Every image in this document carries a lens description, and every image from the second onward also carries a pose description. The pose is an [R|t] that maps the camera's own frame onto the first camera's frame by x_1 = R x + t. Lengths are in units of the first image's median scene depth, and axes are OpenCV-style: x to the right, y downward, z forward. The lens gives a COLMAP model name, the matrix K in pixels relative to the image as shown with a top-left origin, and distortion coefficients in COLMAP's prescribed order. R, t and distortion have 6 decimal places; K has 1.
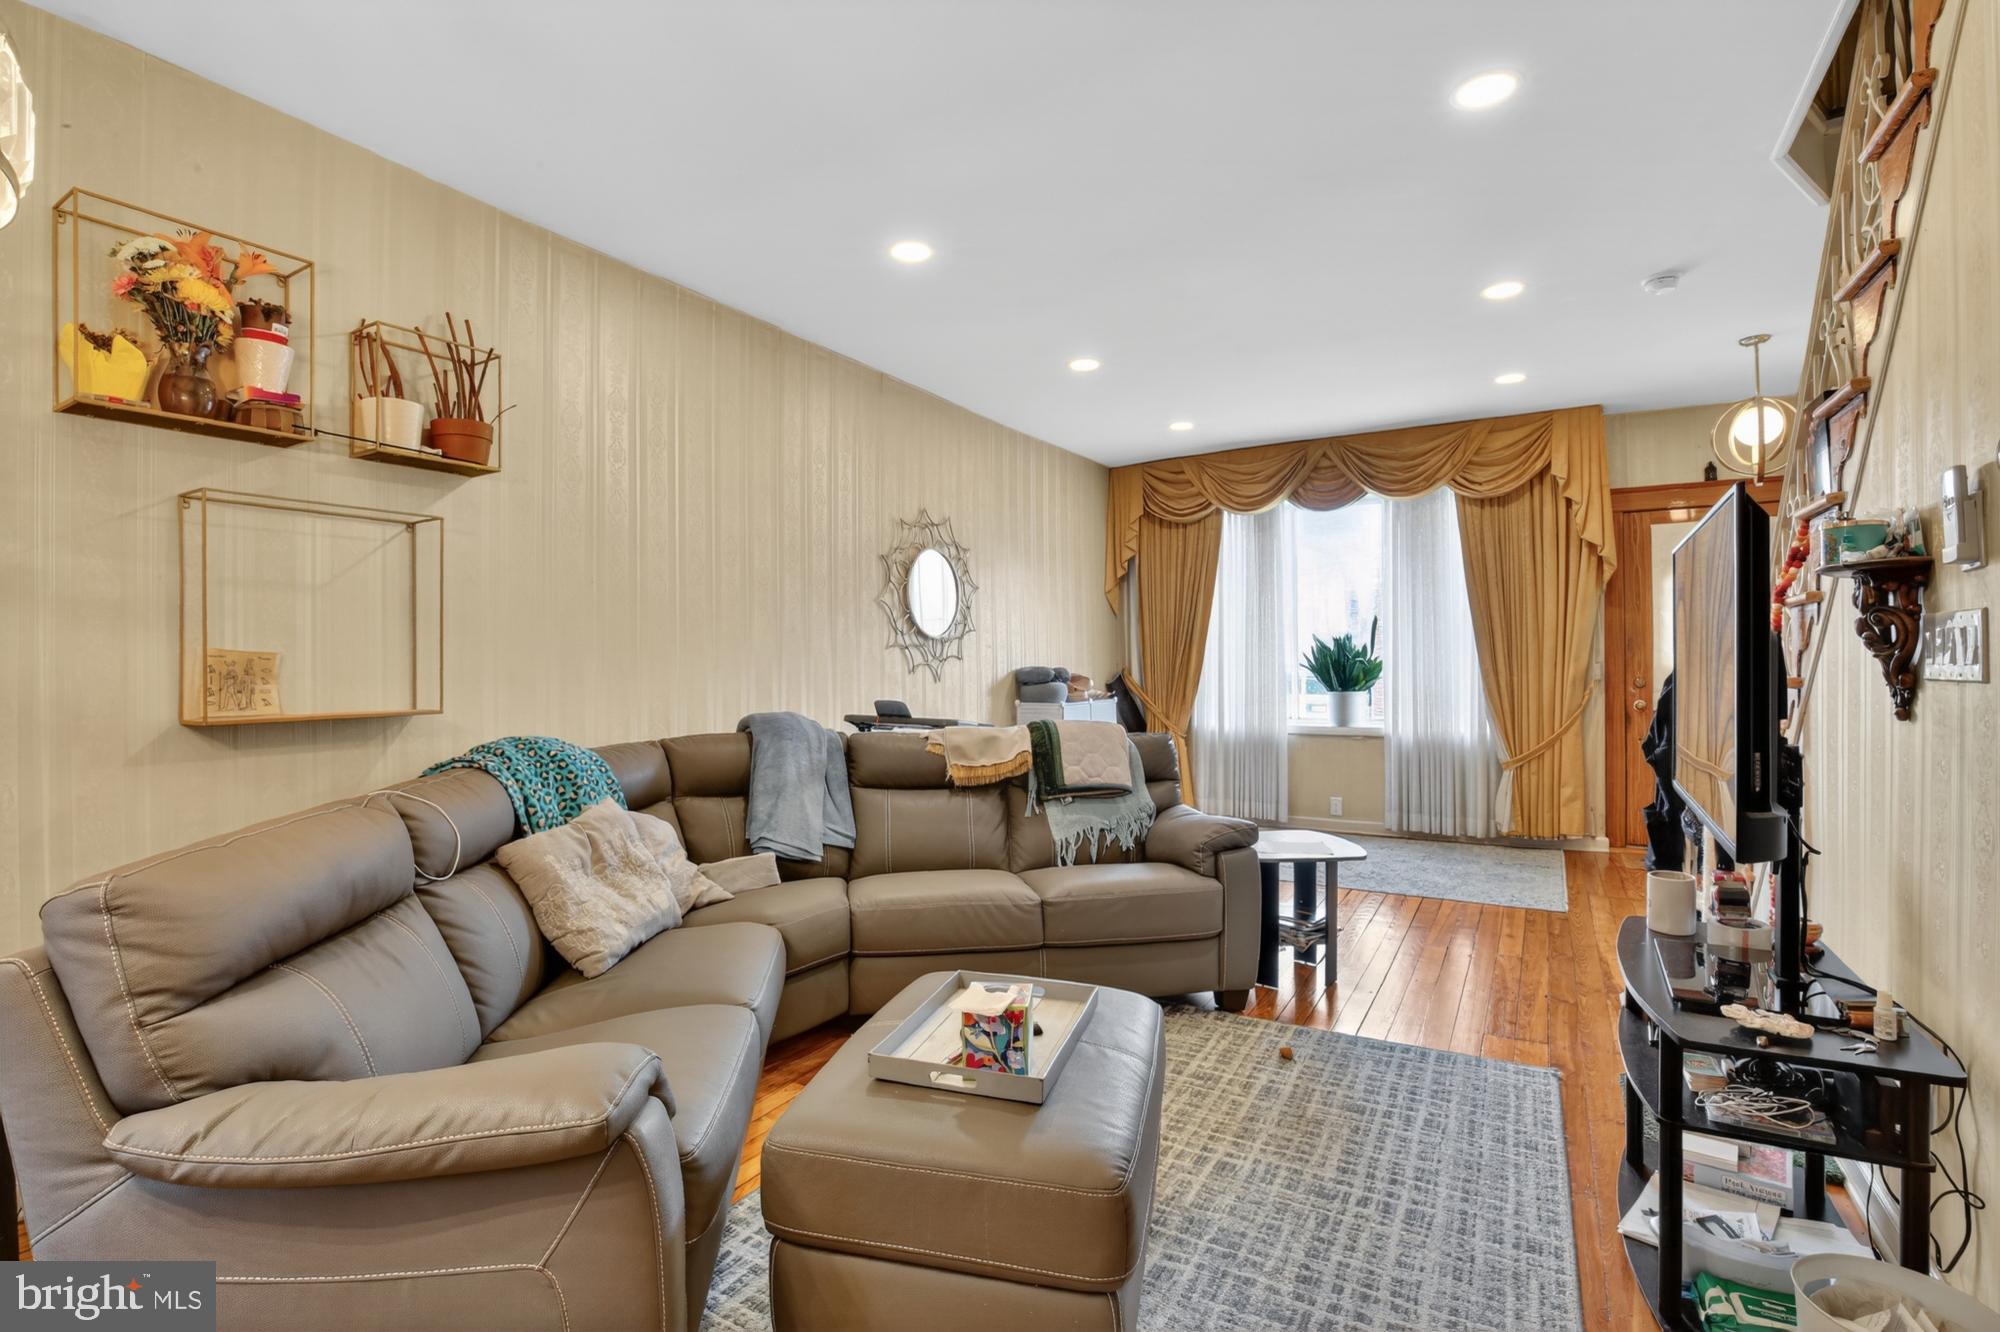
lens RADIAL K [[930.7, 0, 996.6], [0, 930.7, 662.5], [0, 0, 1]] dist [-0.038508, 0.007082]
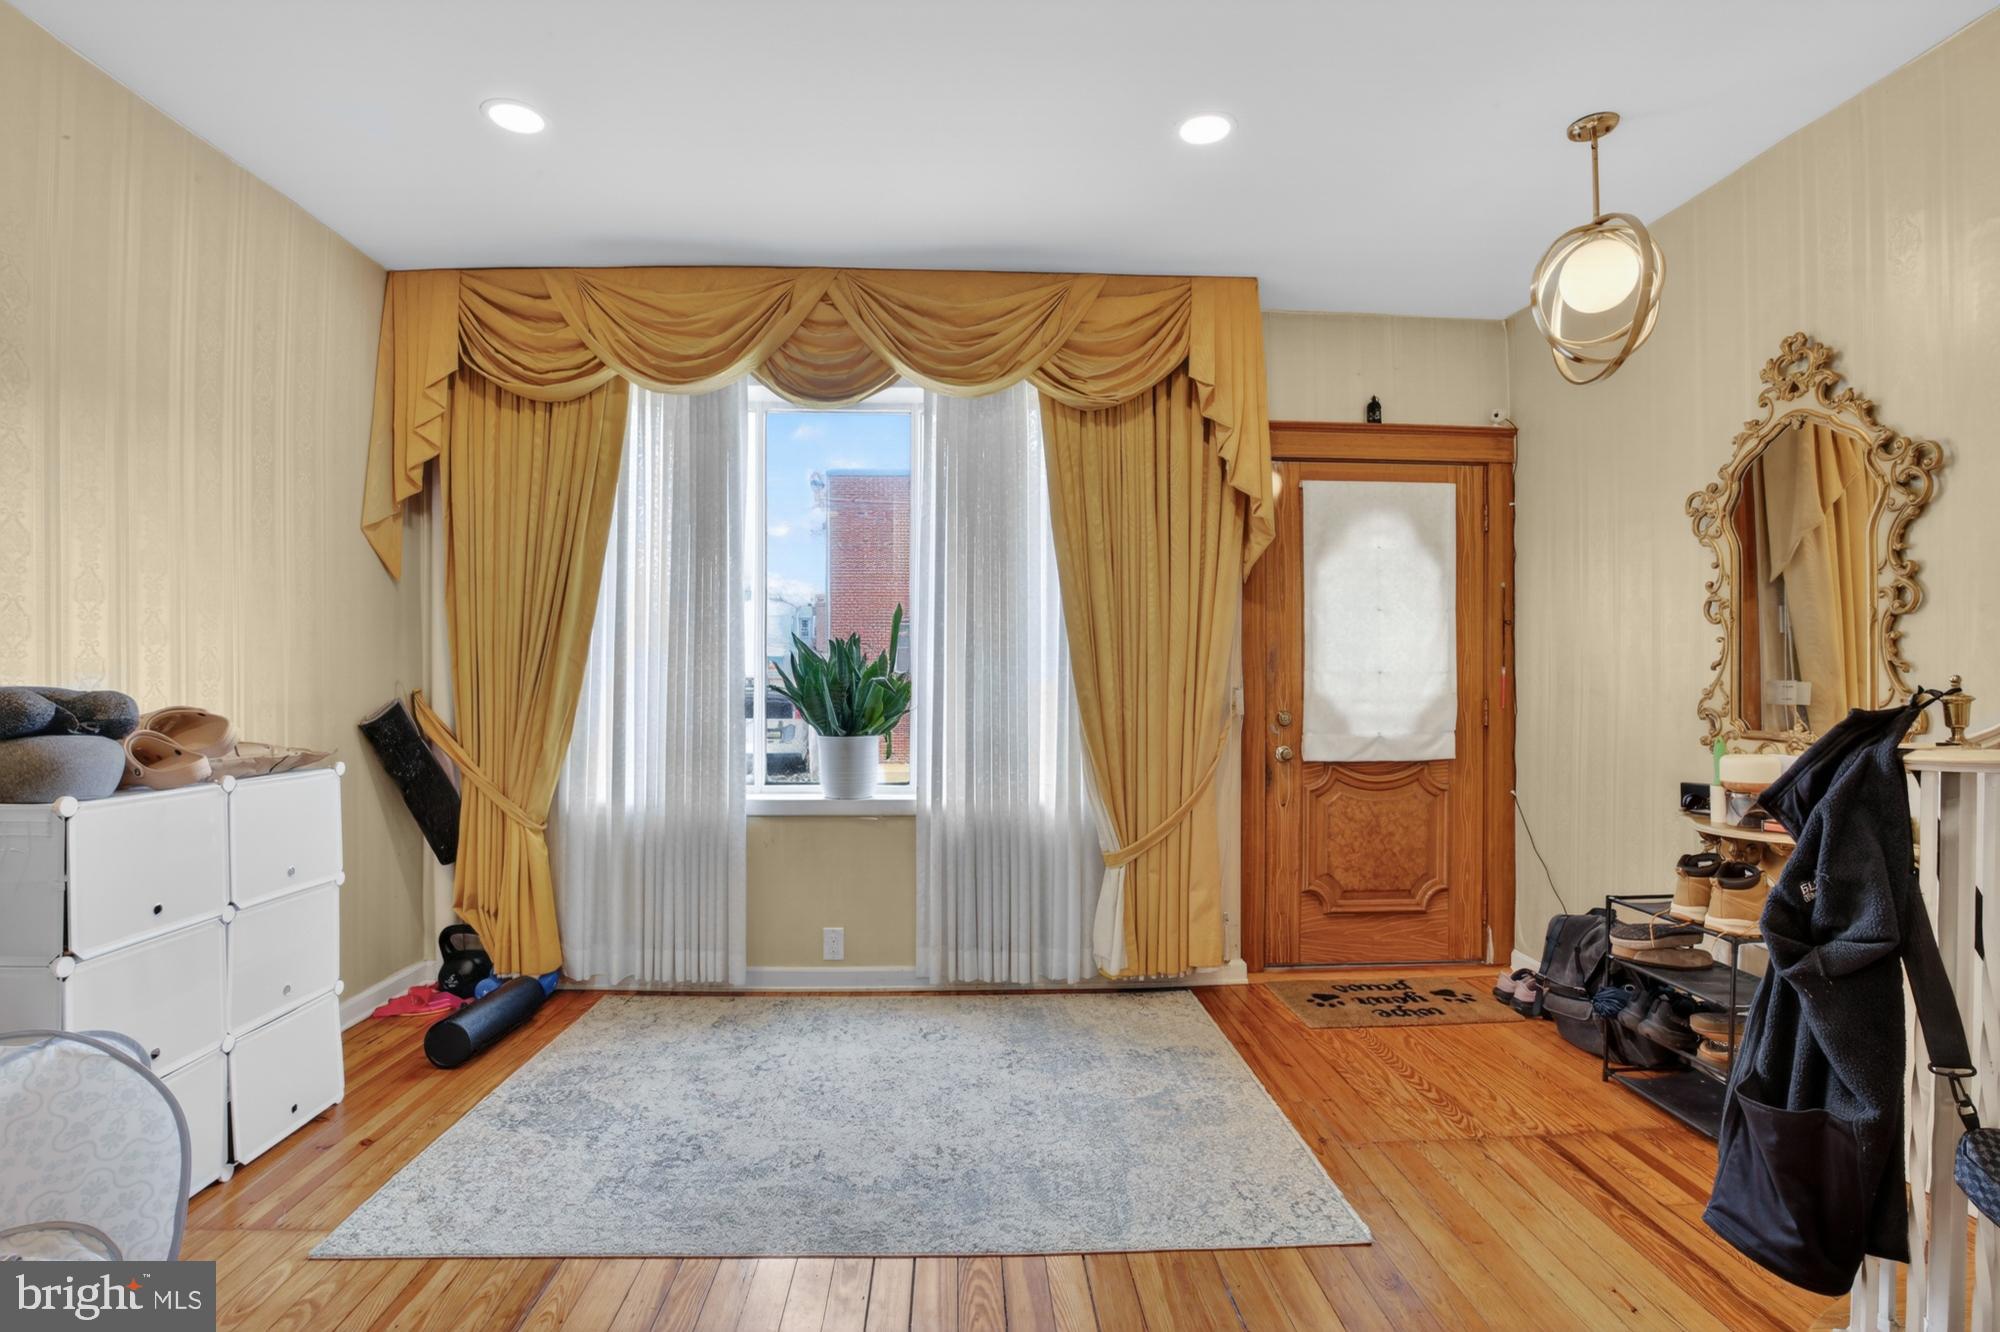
lens RADIAL K [[930.7, 0, 1002.0], [0, 930.7, 663.5], [0, 0, 1]] dist [-0.038508, 0.007082]
pose [[0.835013, 0.019751, 0.549876, 0.153258], [-0.009840, 0.999732, -0.020967, -0.001350], [-0.550142, 0.012096, 0.834983, 0.510482]]
